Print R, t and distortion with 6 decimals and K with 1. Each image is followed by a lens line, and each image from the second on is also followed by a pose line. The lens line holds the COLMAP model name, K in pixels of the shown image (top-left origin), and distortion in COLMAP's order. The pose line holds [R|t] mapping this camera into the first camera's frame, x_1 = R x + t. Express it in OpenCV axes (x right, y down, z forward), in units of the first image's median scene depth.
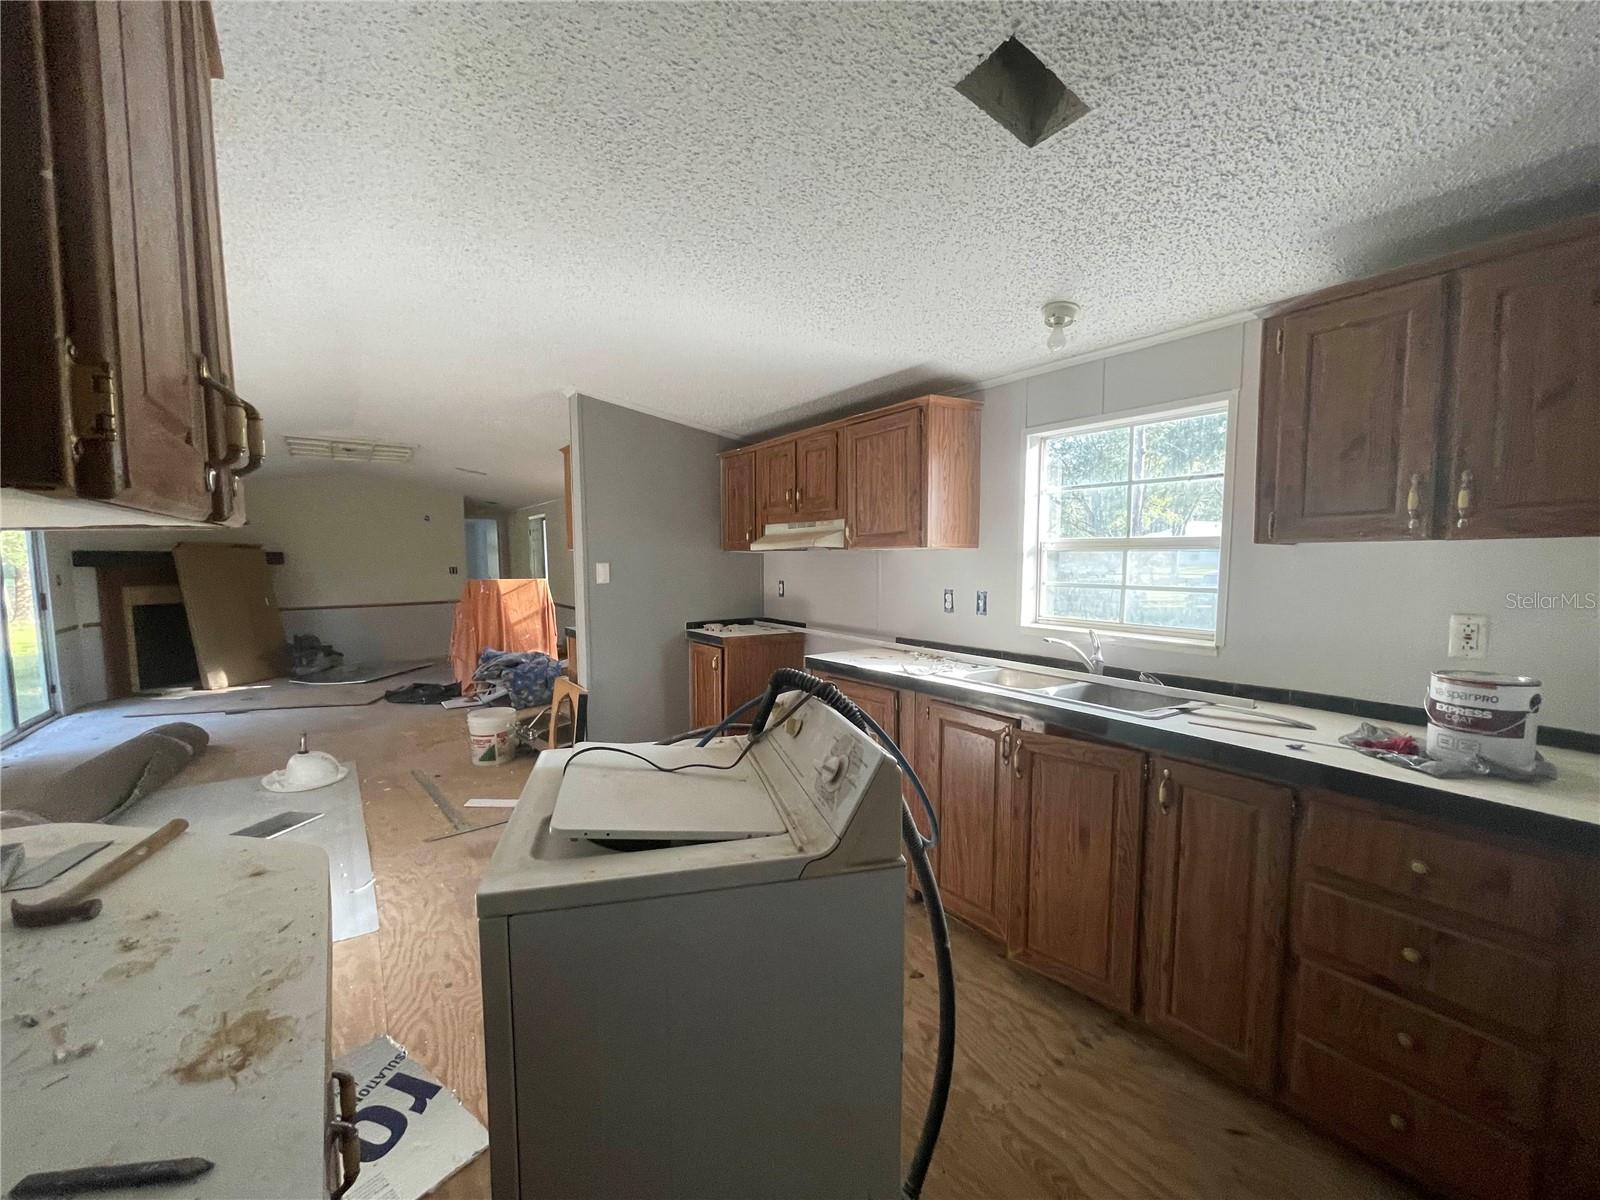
lens RADIAL K [[645.6, 0, 796.5], [0, 645.6, 606.2], [0, 0, 1]] dist [-0.000744, 0.000691]
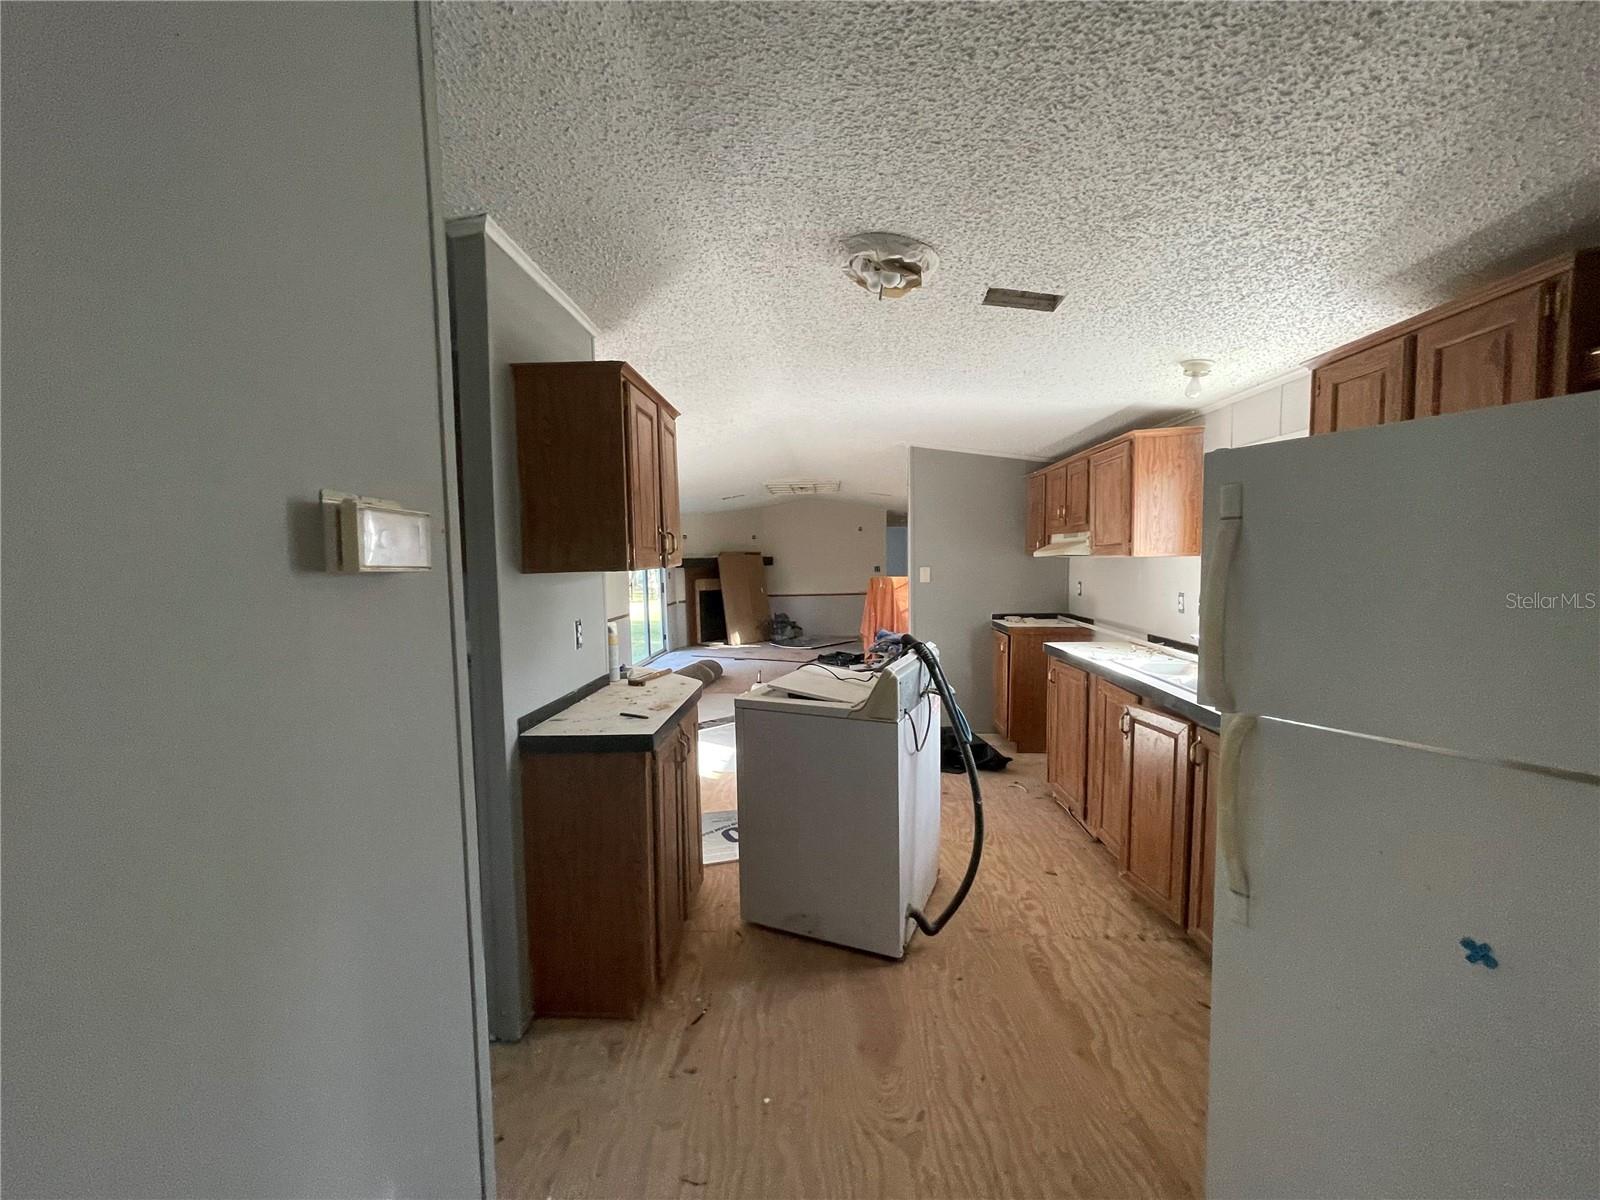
lens RADIAL K [[645.6, 0, 796.5], [0, 645.6, 606.2], [0, 0, 1]] dist [-0.000744, 0.000691]
pose [[0.781984, 0.036620, -0.622222, 0.263288], [-0.031602, 0.999318, 0.019098, -0.001741], [0.622497, 0.004729, 0.782608, -0.183998]]
